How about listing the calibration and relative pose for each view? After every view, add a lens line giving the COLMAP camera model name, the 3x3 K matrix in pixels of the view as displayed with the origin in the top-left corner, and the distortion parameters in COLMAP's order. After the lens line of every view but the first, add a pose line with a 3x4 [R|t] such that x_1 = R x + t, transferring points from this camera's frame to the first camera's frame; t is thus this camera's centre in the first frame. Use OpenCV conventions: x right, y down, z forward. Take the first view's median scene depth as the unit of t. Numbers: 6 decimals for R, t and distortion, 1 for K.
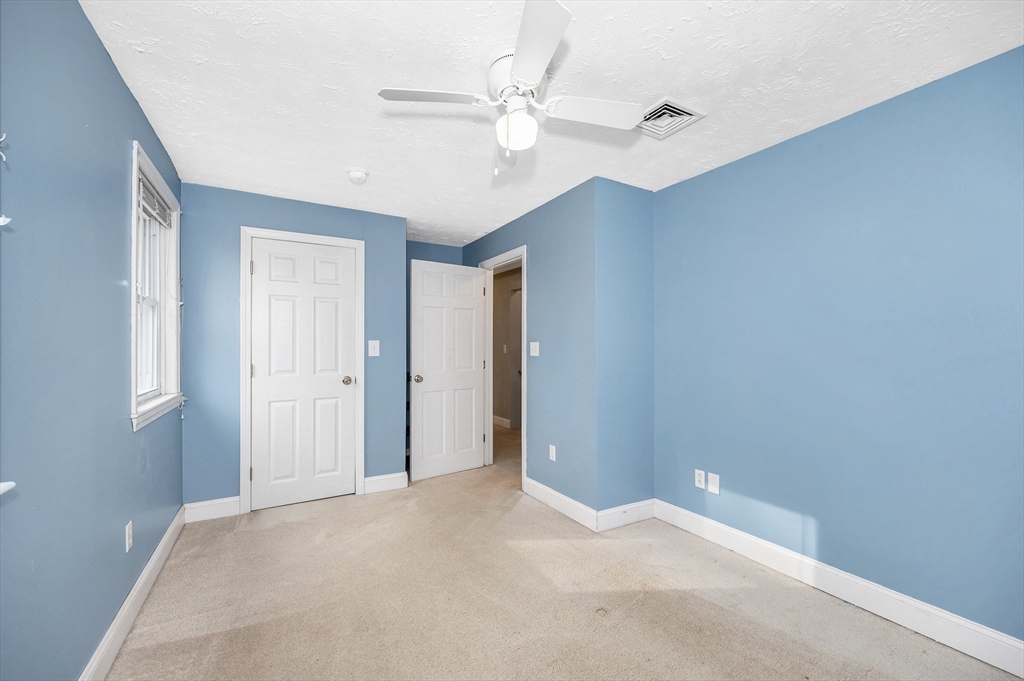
lens RADIAL K [[404.0, 0, 514.3], [0, 404.0, 342.9], [0, 0, 1]] dist [-0.002336, -0.001142]
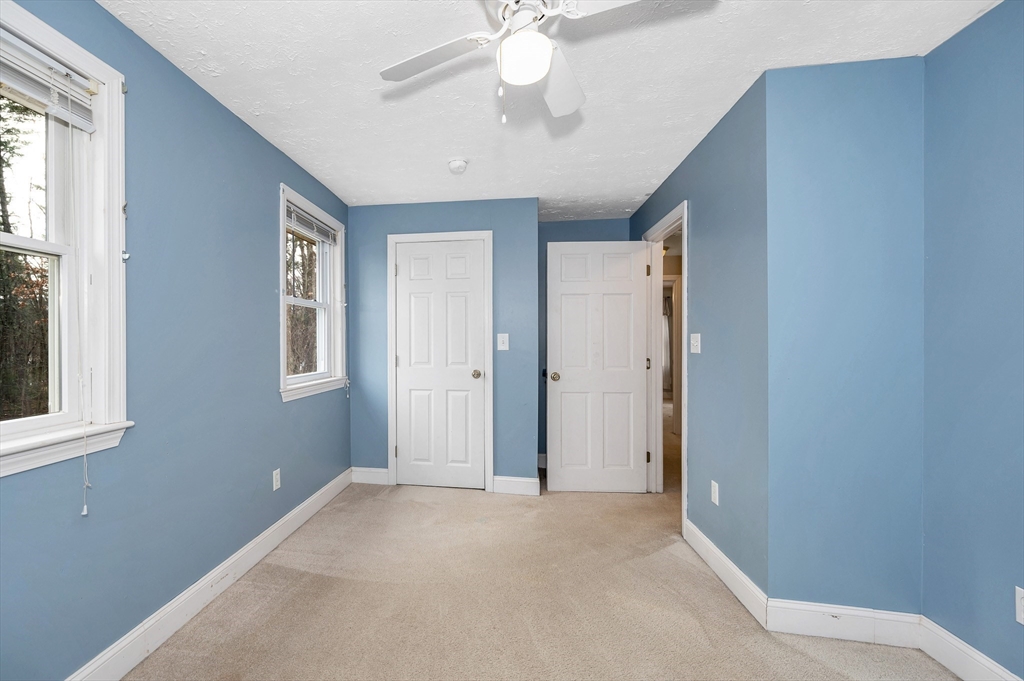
lens RADIAL K [[446.3, 0, 511.3], [0, 446.3, 345.8], [0, 0, 1]] dist [-0.000861, -0.000774]
pose [[0.770620, 0.005531, -0.637271, 0.348627], [0.002194, 0.999933, 0.011332, 0.010932], [0.637291, -0.010131, 0.770556, 0.208962]]
